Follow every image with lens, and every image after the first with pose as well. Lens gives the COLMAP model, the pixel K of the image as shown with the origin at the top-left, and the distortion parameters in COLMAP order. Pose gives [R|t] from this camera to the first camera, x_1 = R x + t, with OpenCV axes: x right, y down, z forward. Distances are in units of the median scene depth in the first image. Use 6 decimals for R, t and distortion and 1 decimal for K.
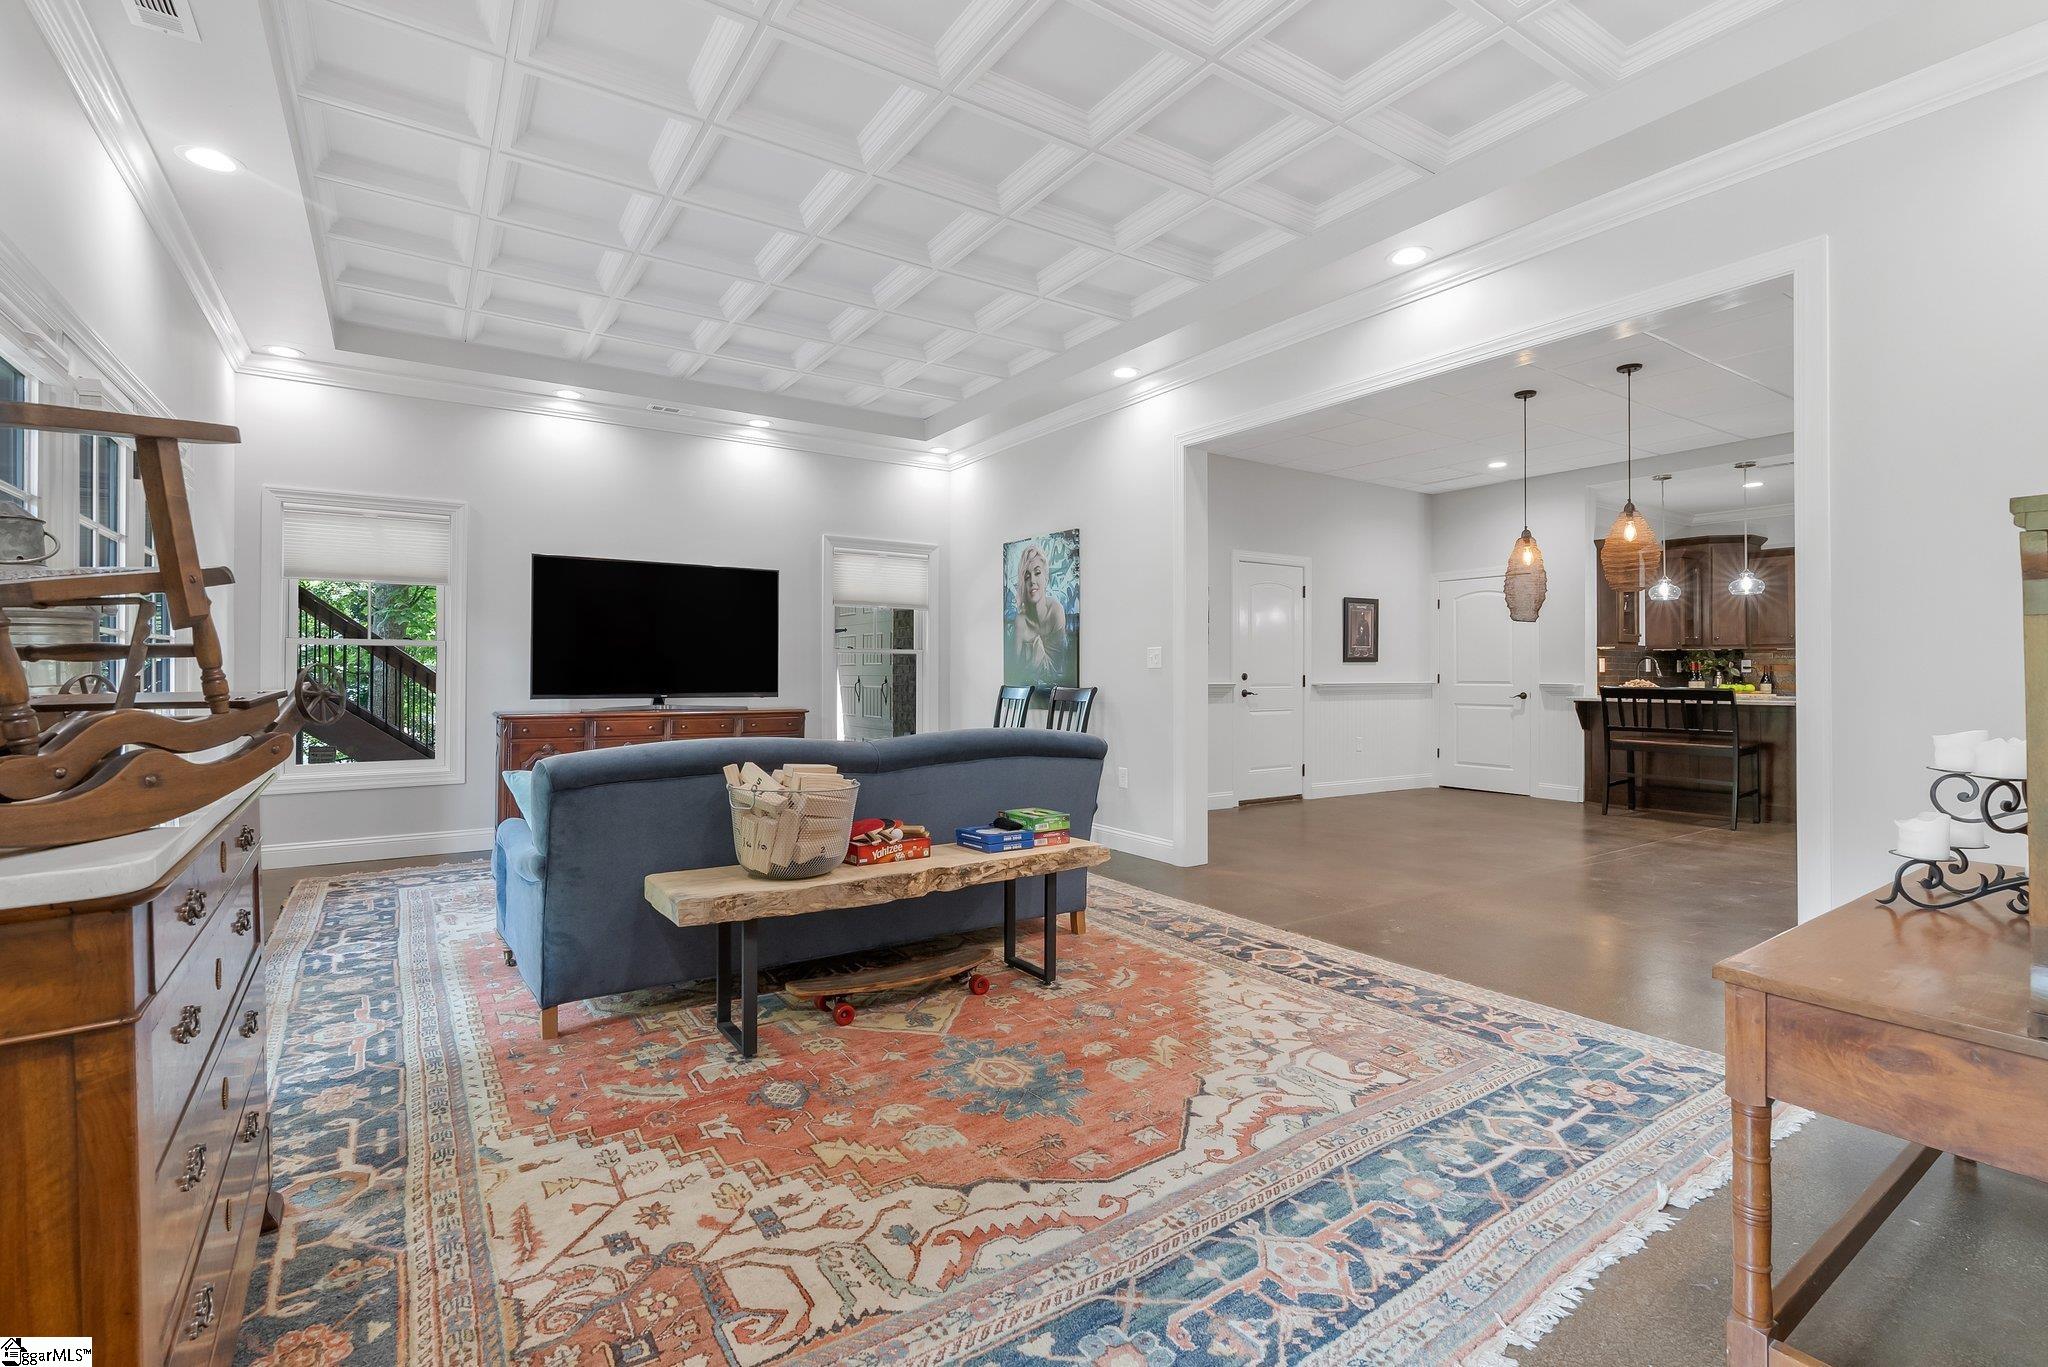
lens RADIAL K [[933.4, 0, 1031.9], [0, 933.4, 679.3], [0, 0, 1]] dist [-0.001127, 0.000269]
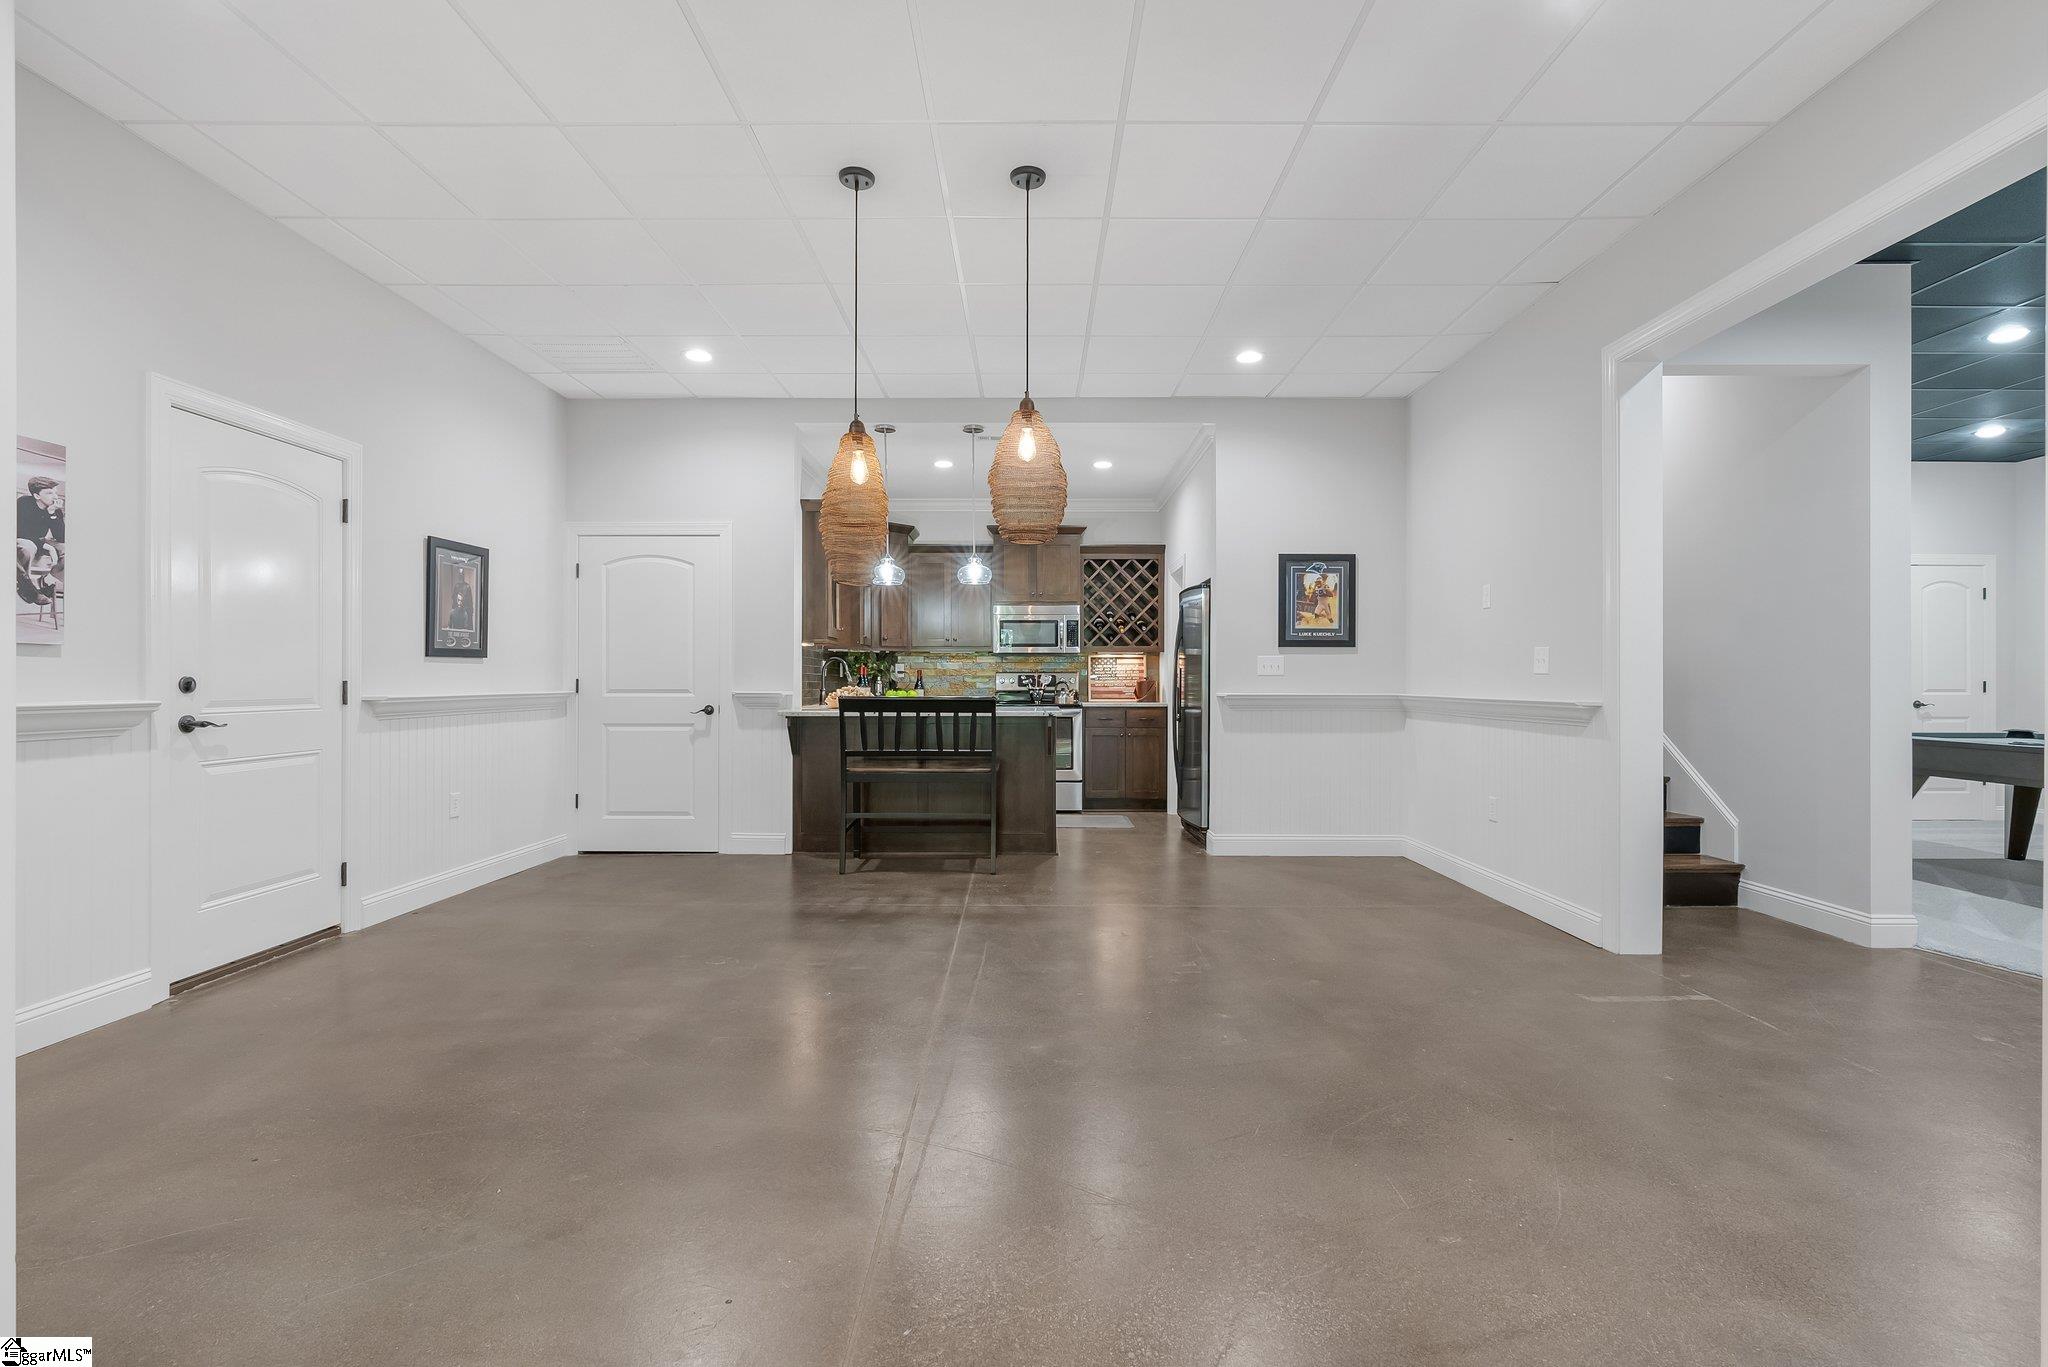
lens RADIAL K [[933.4, 0, 1031.9], [0, 933.4, 679.3], [0, 0, 1]] dist [-0.001127, 0.000269]
pose [[0.564132, -0.000118, 0.825685, 0.089925], [0.004886, 0.999983, -0.003196, -0.002145], [-0.825670, 0.005837, 0.564123, 0.423253]]
